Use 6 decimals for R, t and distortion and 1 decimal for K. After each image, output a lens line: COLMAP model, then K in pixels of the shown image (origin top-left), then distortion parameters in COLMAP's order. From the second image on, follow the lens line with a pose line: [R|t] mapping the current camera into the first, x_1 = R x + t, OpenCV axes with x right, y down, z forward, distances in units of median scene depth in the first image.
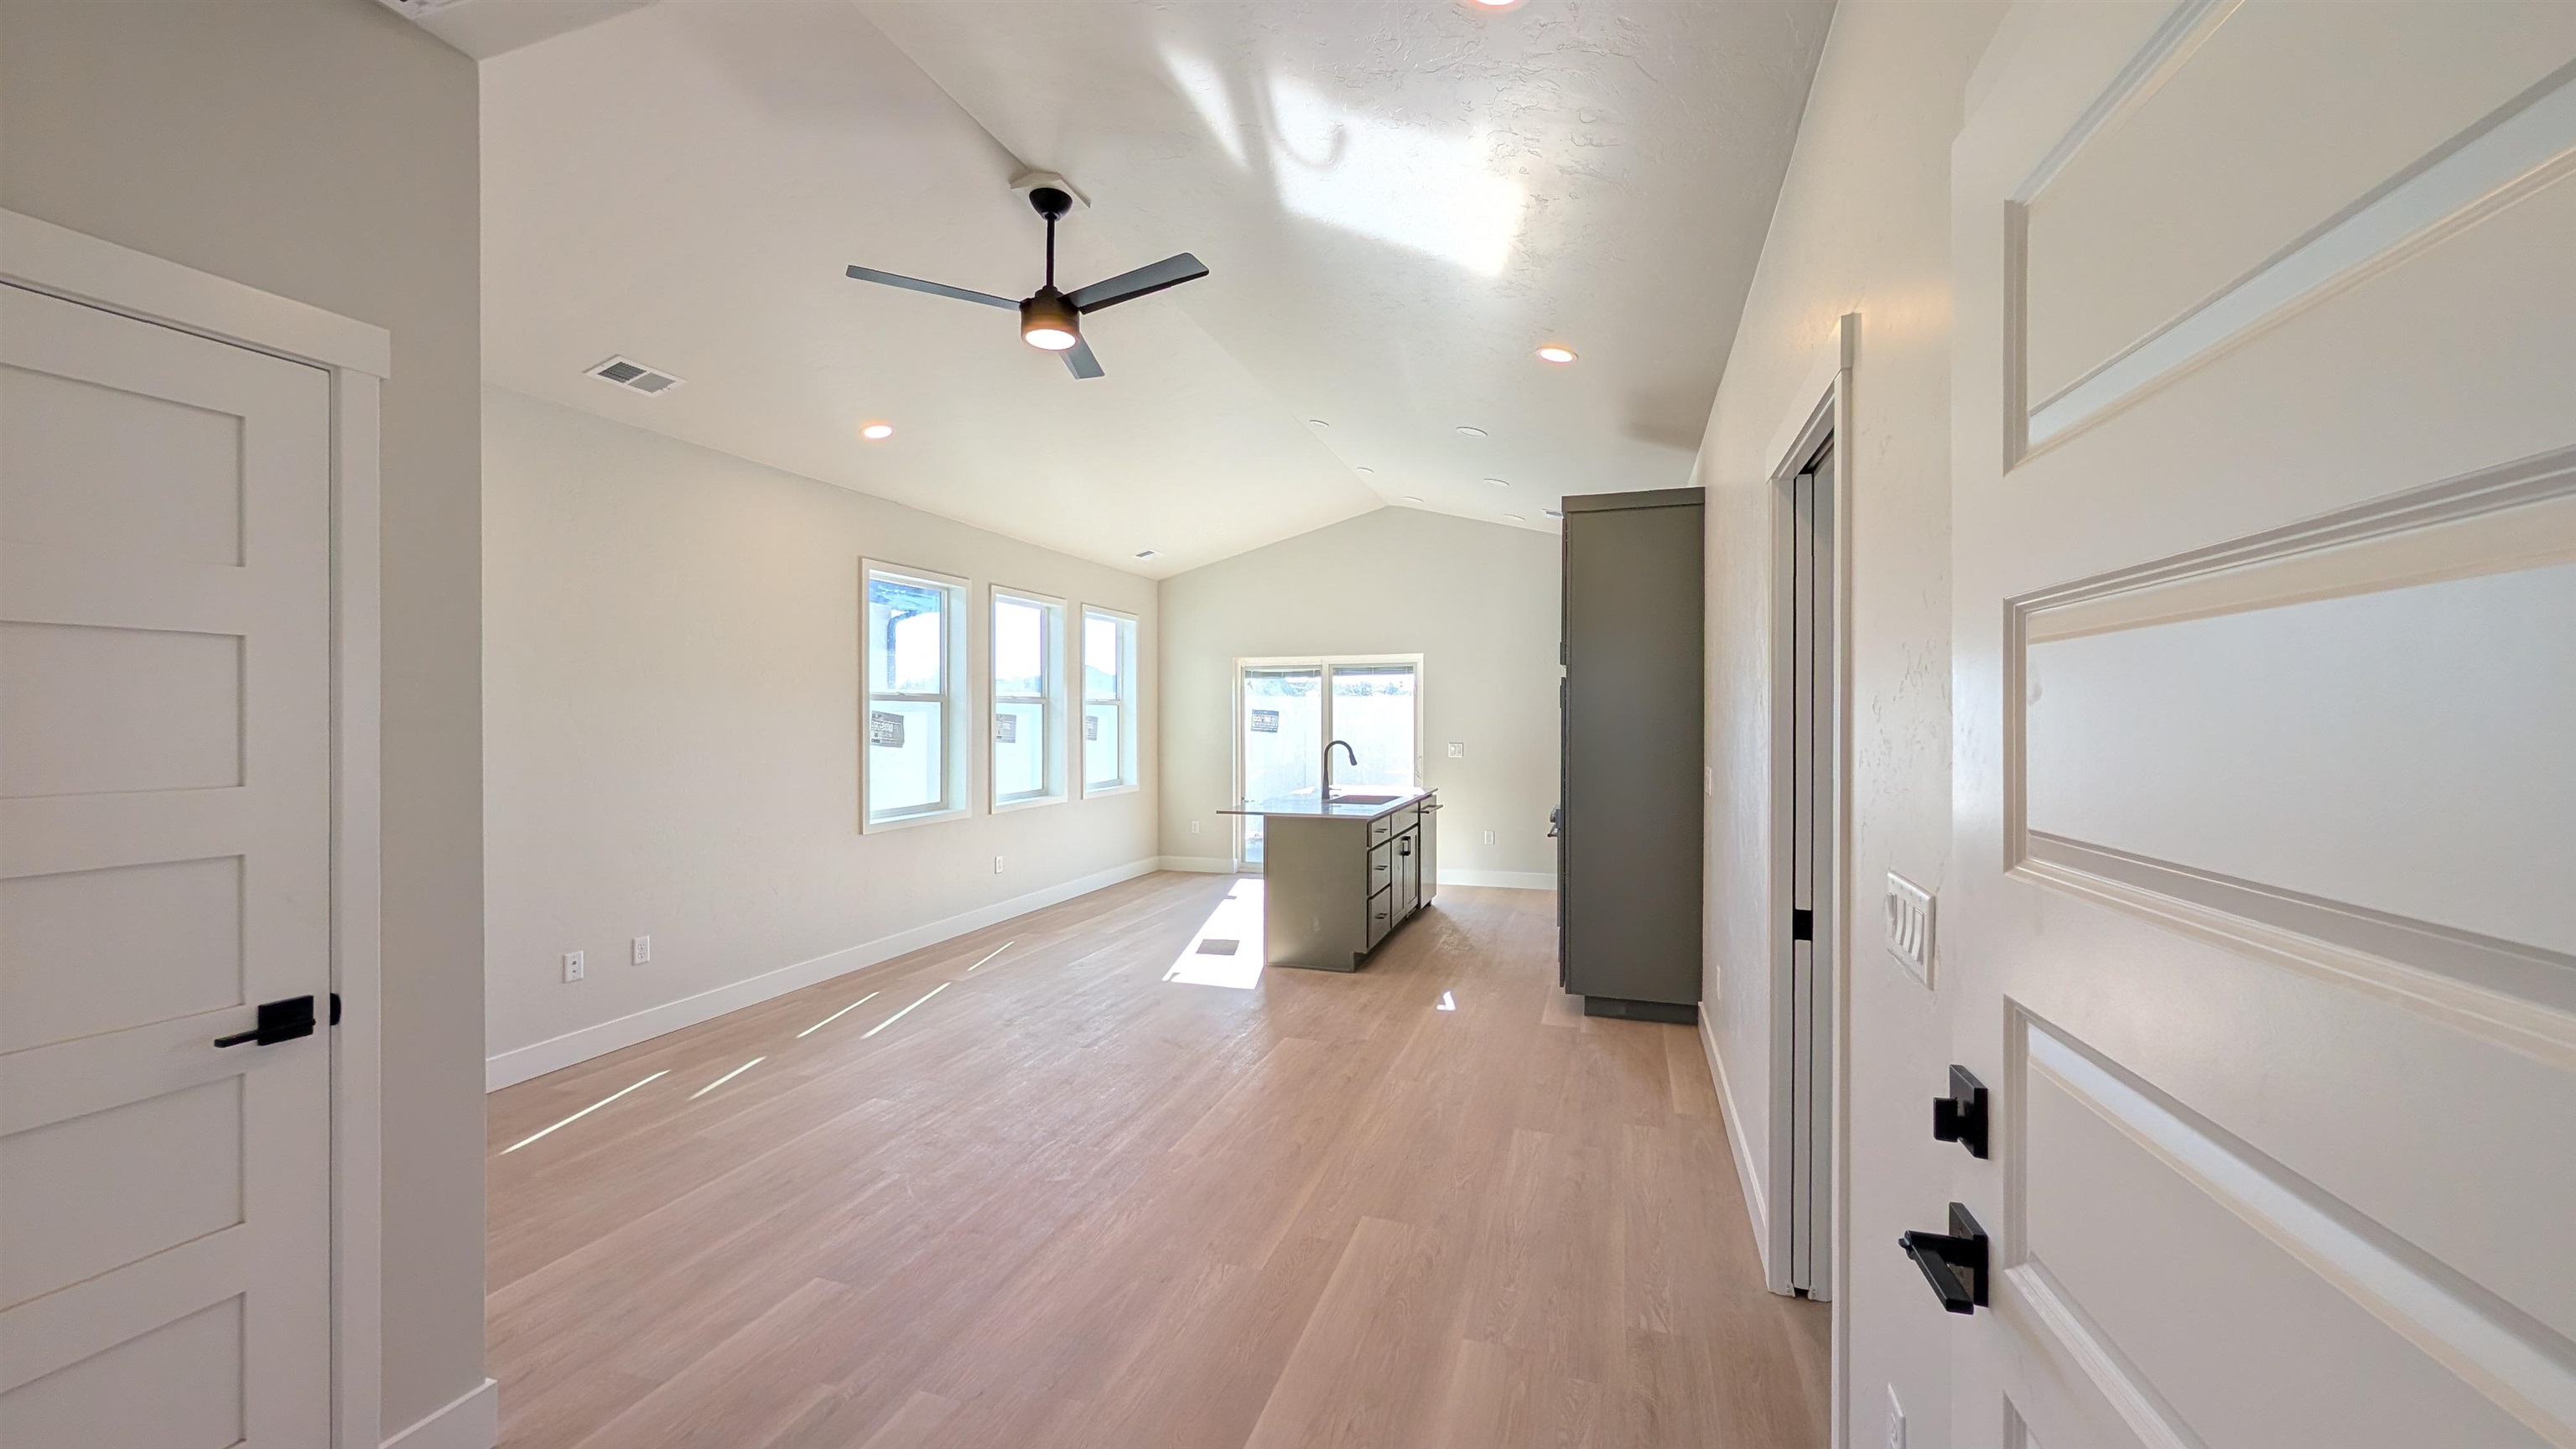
lens RADIAL K [[974.8, 0, 1288.0], [0, 974.8, 724.5], [0, 0, 1]] dist [0.000437, -0.000015]
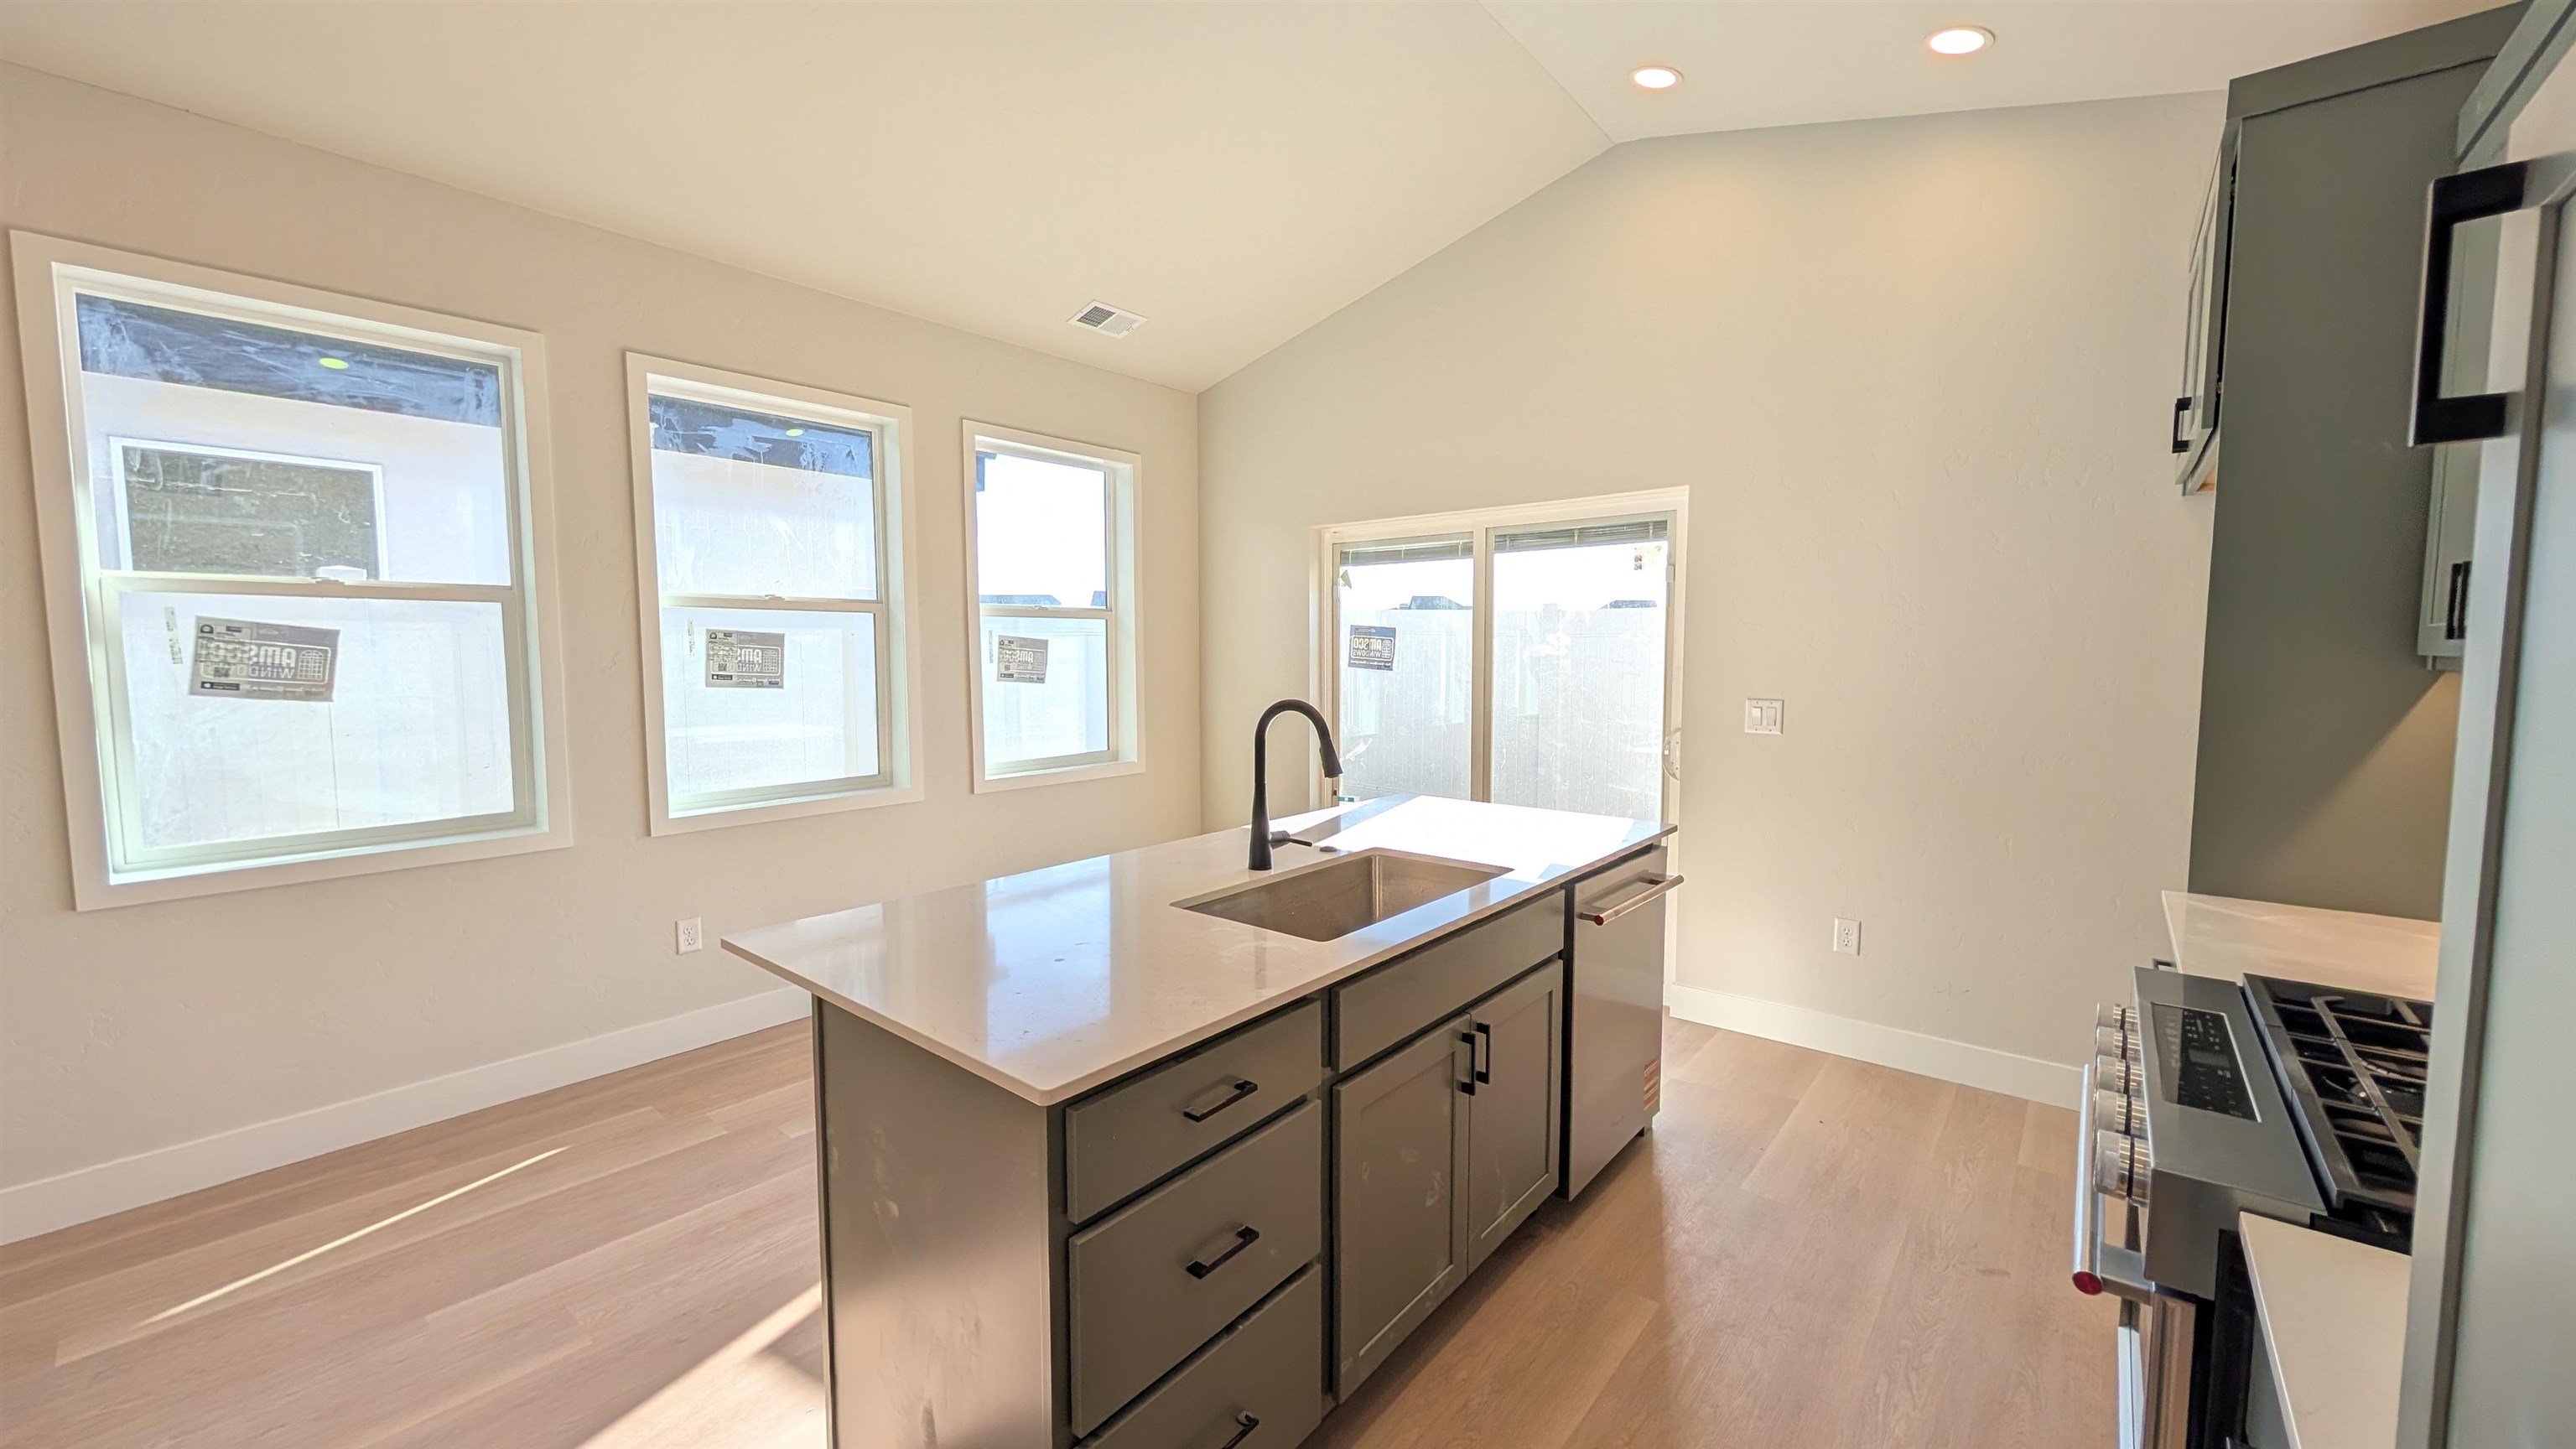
lens RADIAL K [[974.8, 0, 1288.0], [0, 974.8, 724.5], [0, 0, 1]] dist [0.000437, -0.000015]
pose [[0.929340, 0.029670, -0.368031, 0.130361], [-0.002769, 0.997298, 0.073410, -0.000717], [0.369214, -0.067204, 0.926911, 0.517555]]
